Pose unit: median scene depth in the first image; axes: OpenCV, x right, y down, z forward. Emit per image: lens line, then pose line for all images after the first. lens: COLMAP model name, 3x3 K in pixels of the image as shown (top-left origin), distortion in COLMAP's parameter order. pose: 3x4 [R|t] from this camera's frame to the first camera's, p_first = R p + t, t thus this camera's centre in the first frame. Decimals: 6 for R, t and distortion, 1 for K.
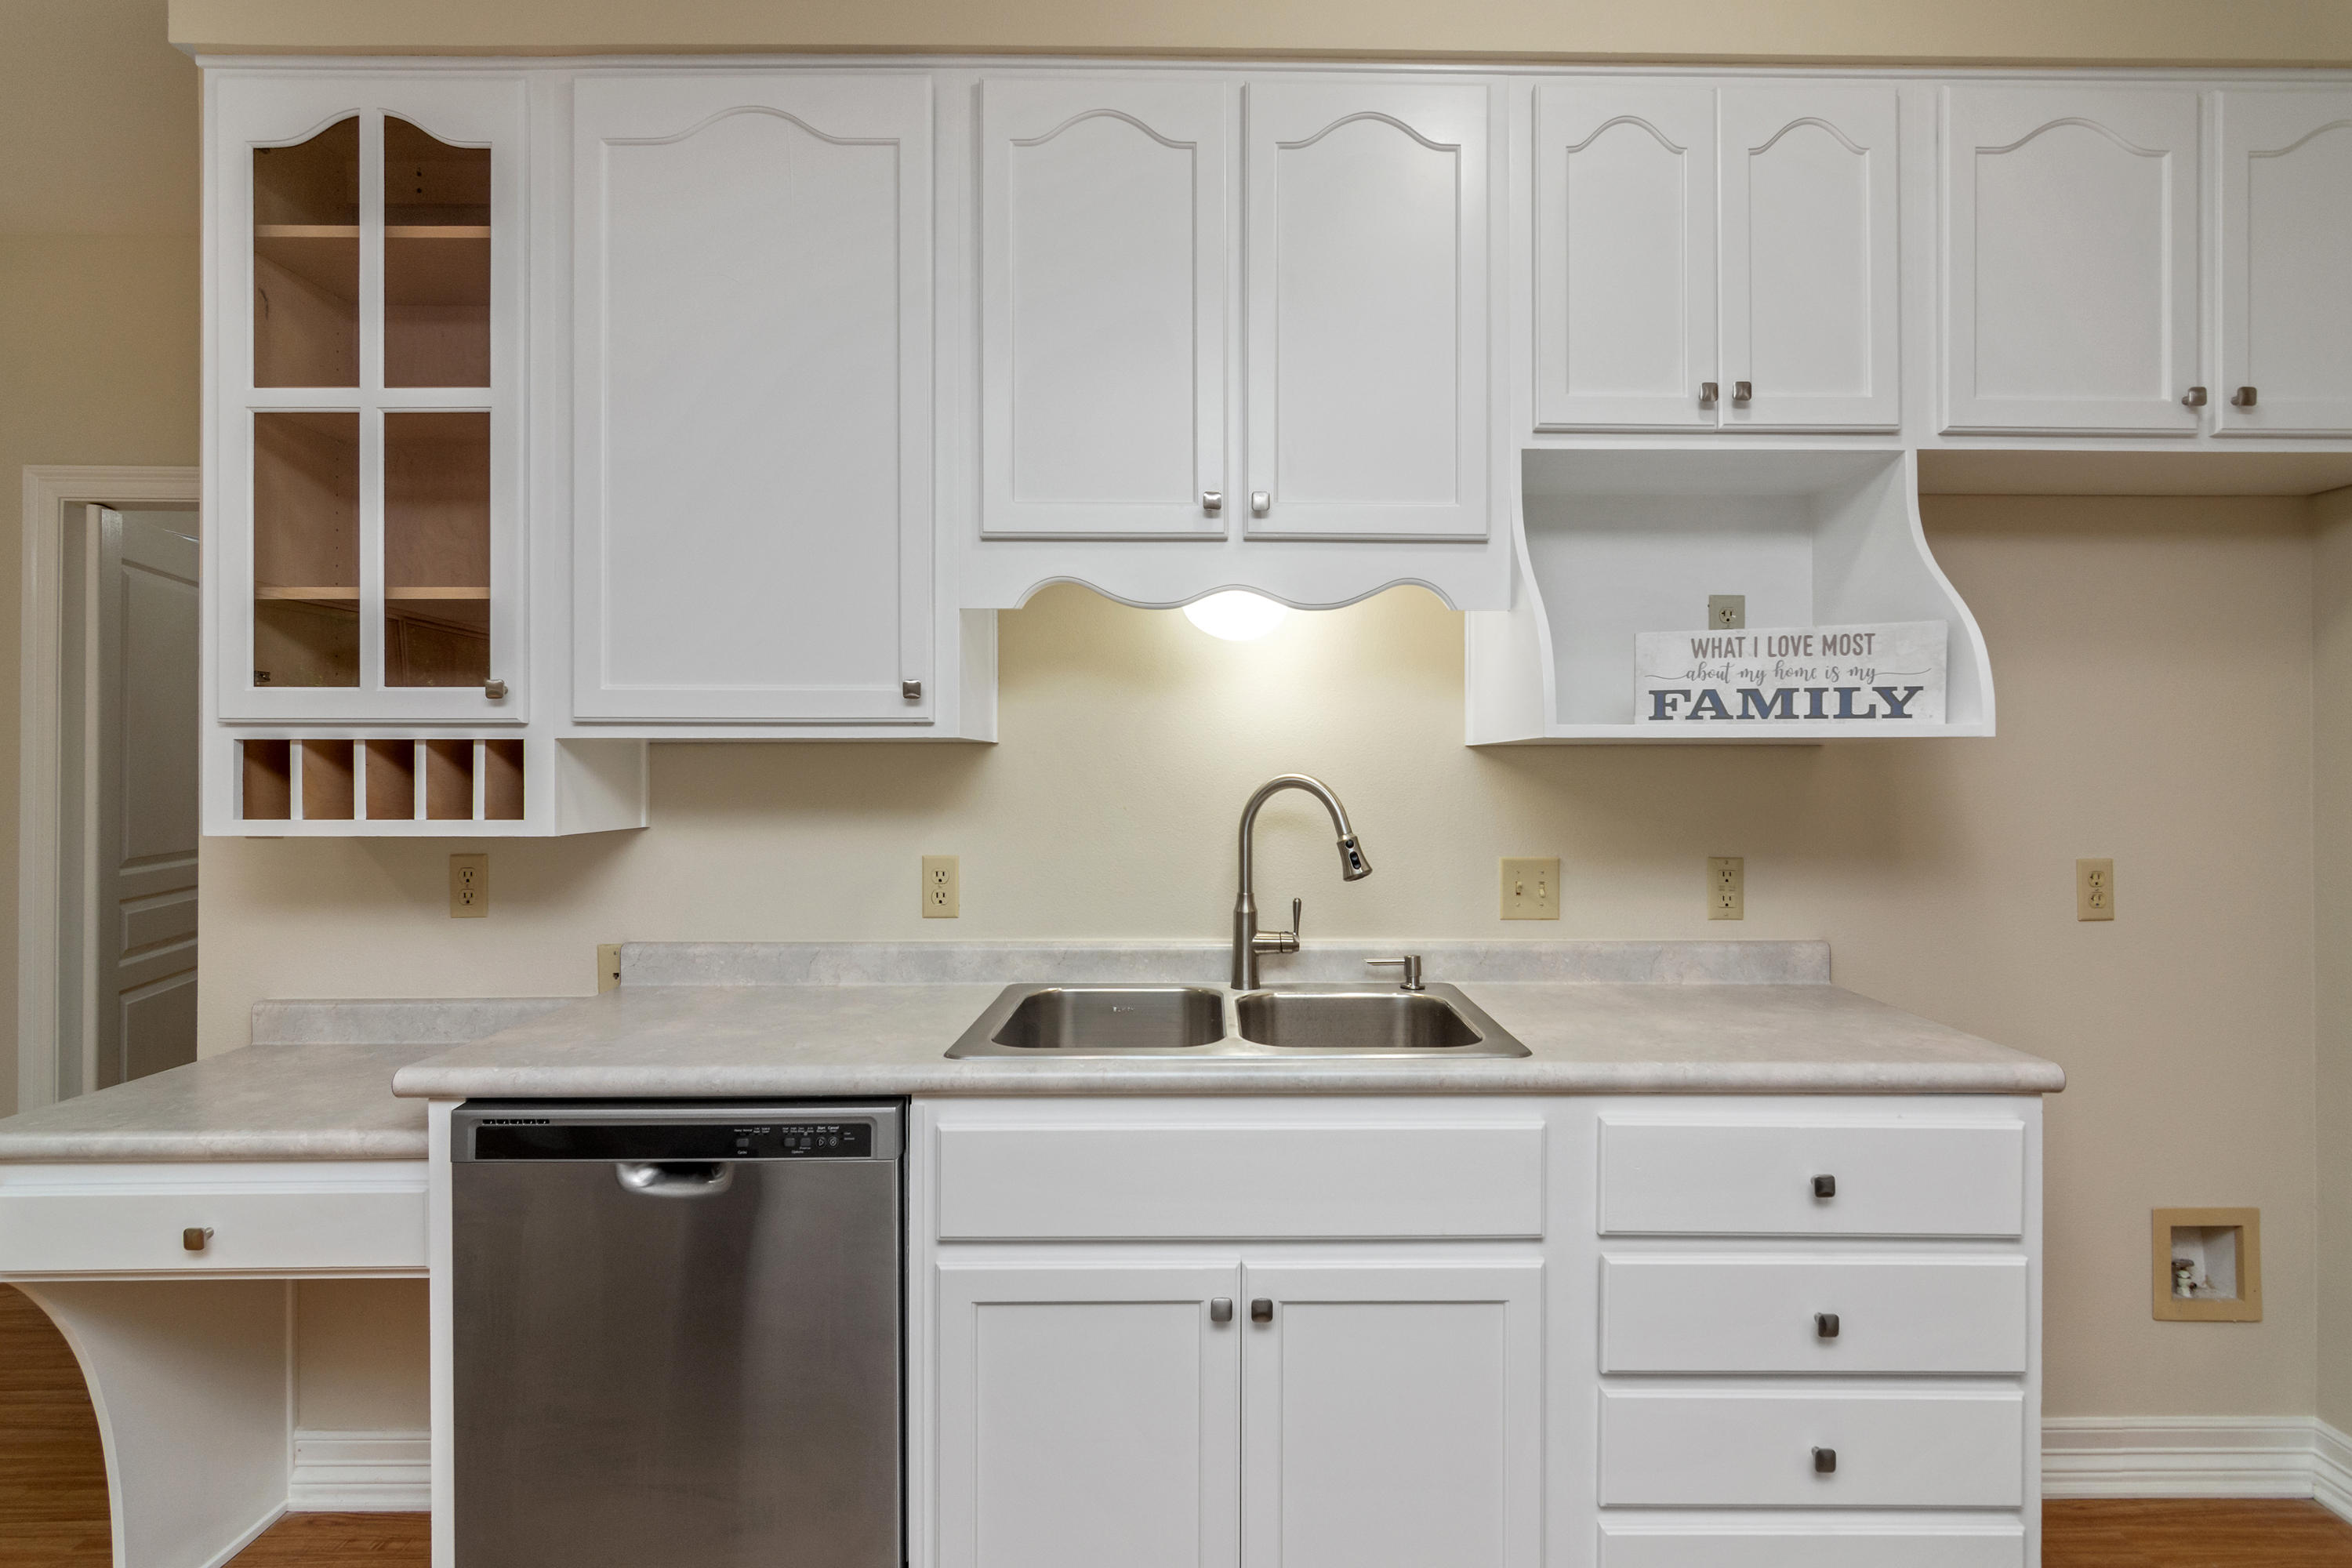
lens RADIAL K [[1291.4, 0, 1176.0], [0, 1291.4, 759.6], [0, 0, 1]] dist [-0.011957, 0.002027]
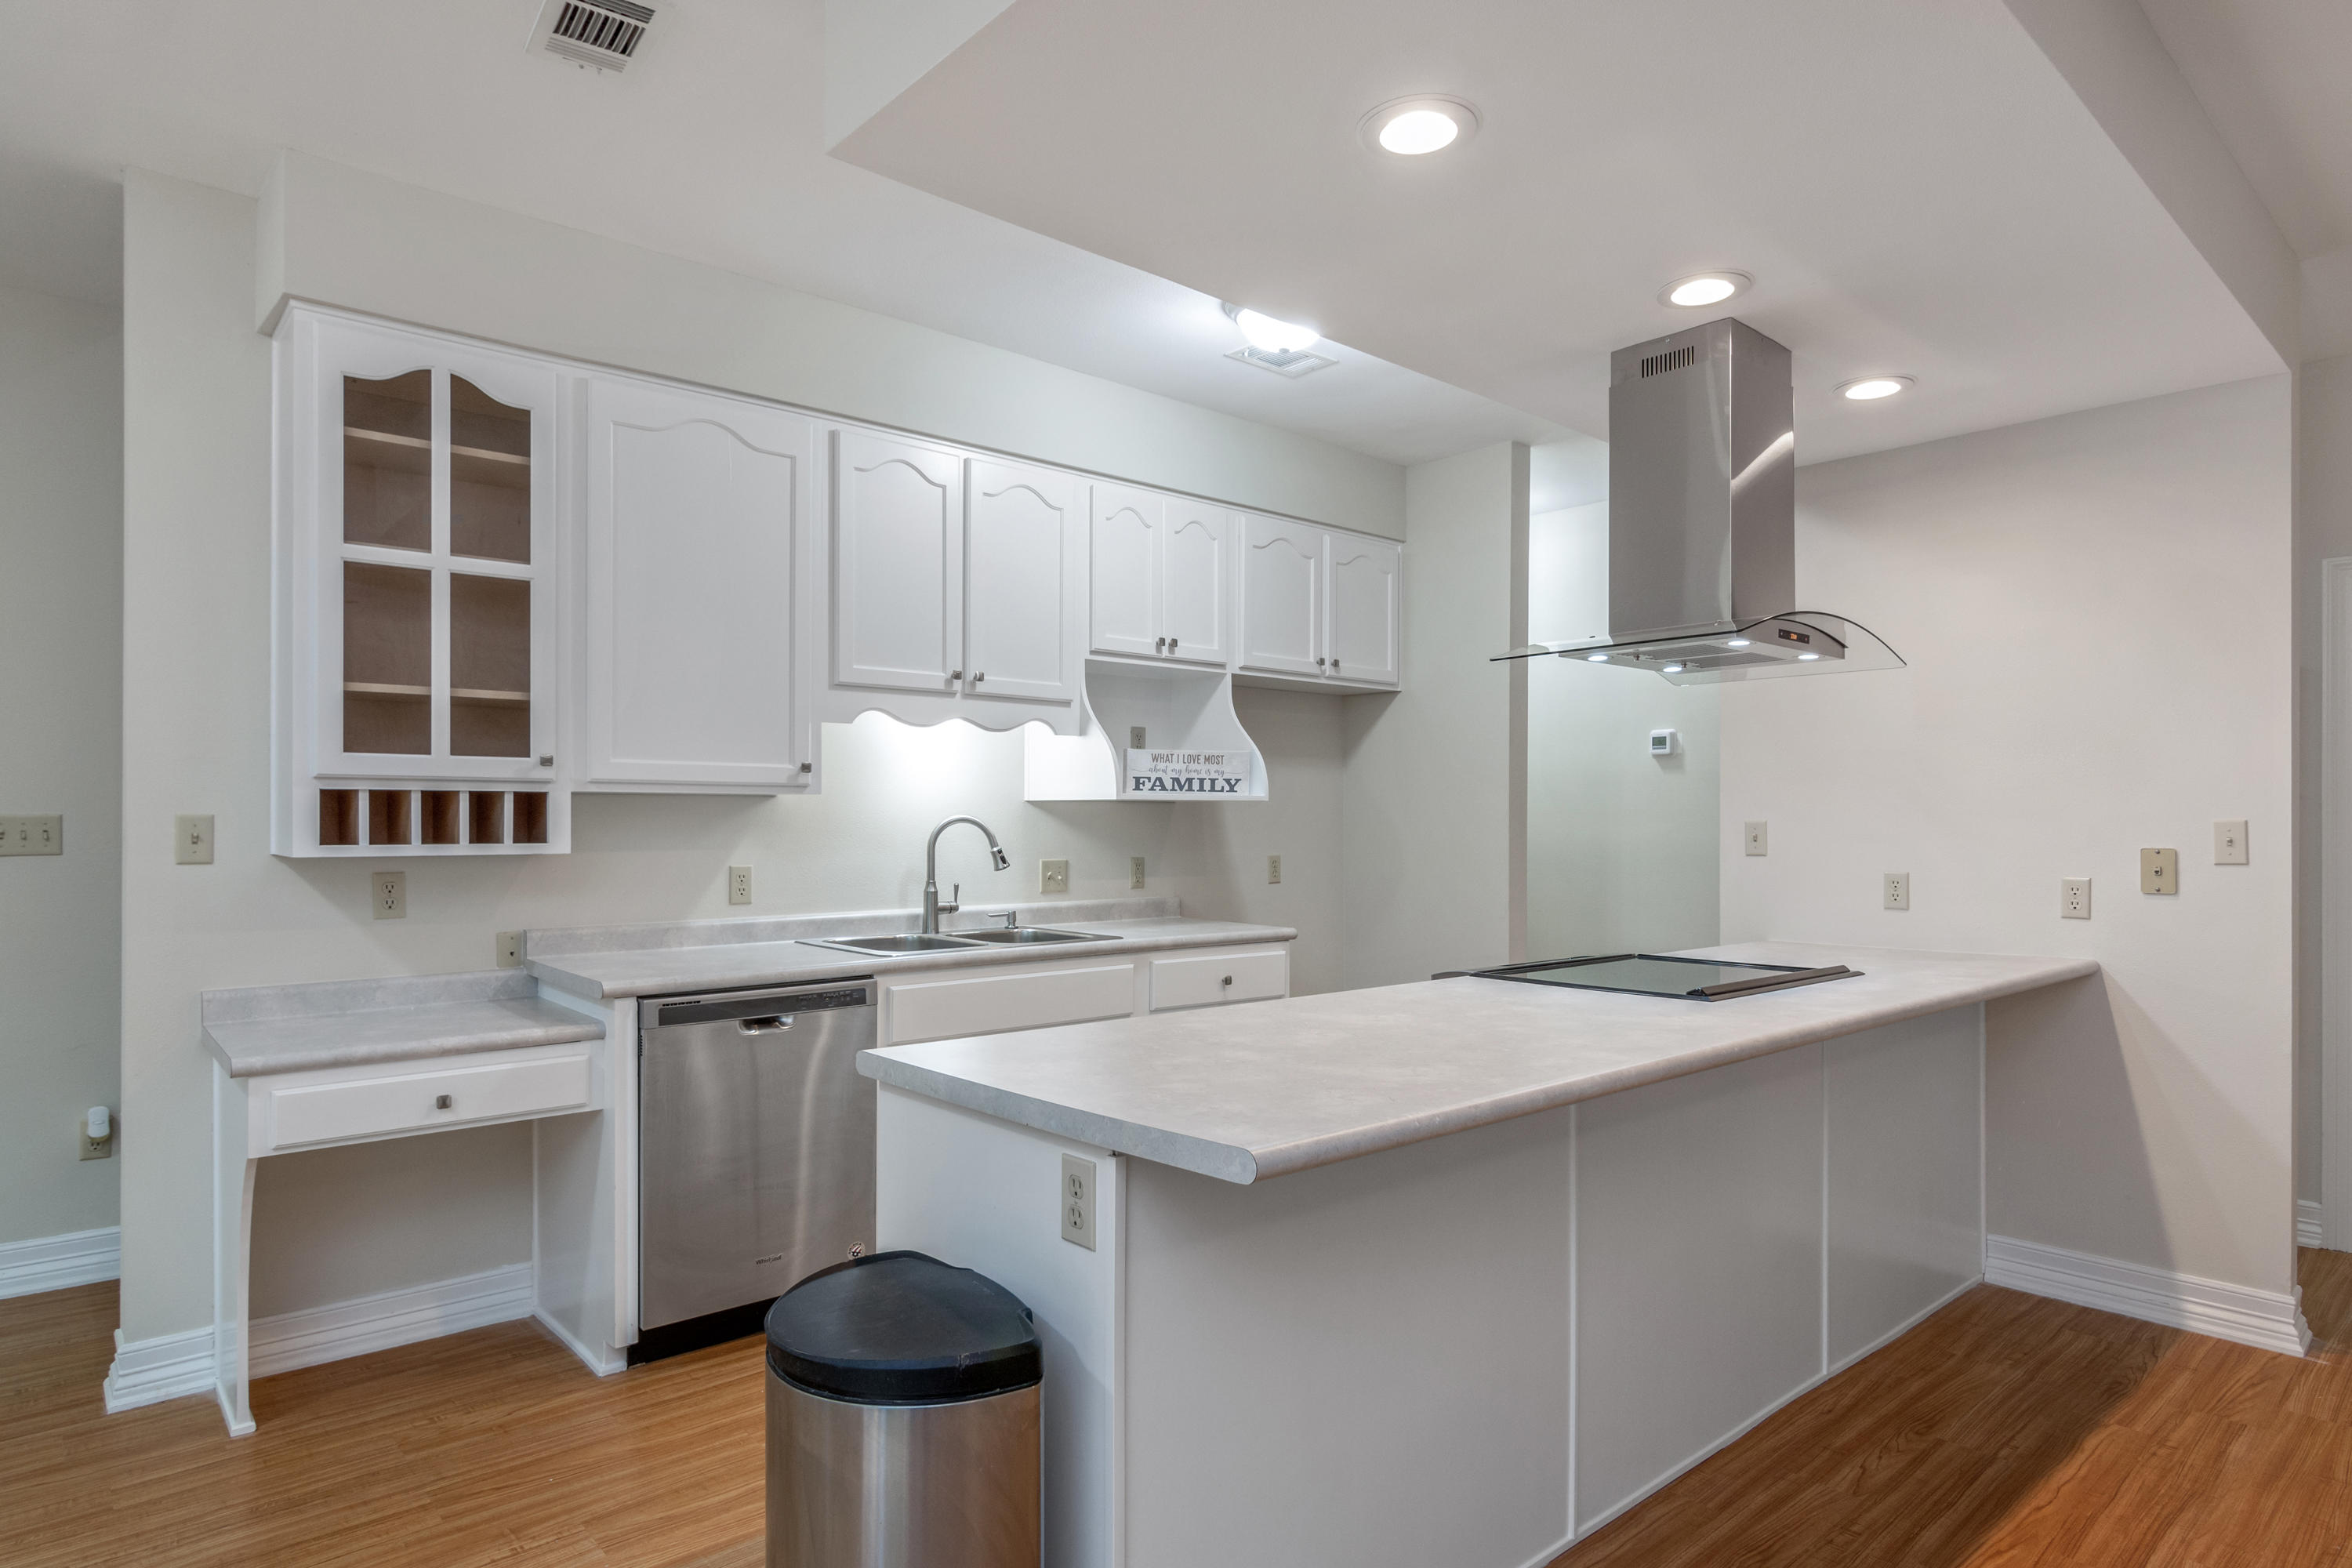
lens RADIAL K [[1280.7, 0, 1176.6], [0, 1280.7, 804.0], [0, 0, 1]] dist [-0.021254, 0.001040]
pose [[0.780370, 0.009031, 0.625252, -0.895094], [-0.007309, 0.999959, -0.005321, 0.002296], [-0.625275, -0.000418, 0.780404, -0.693632]]
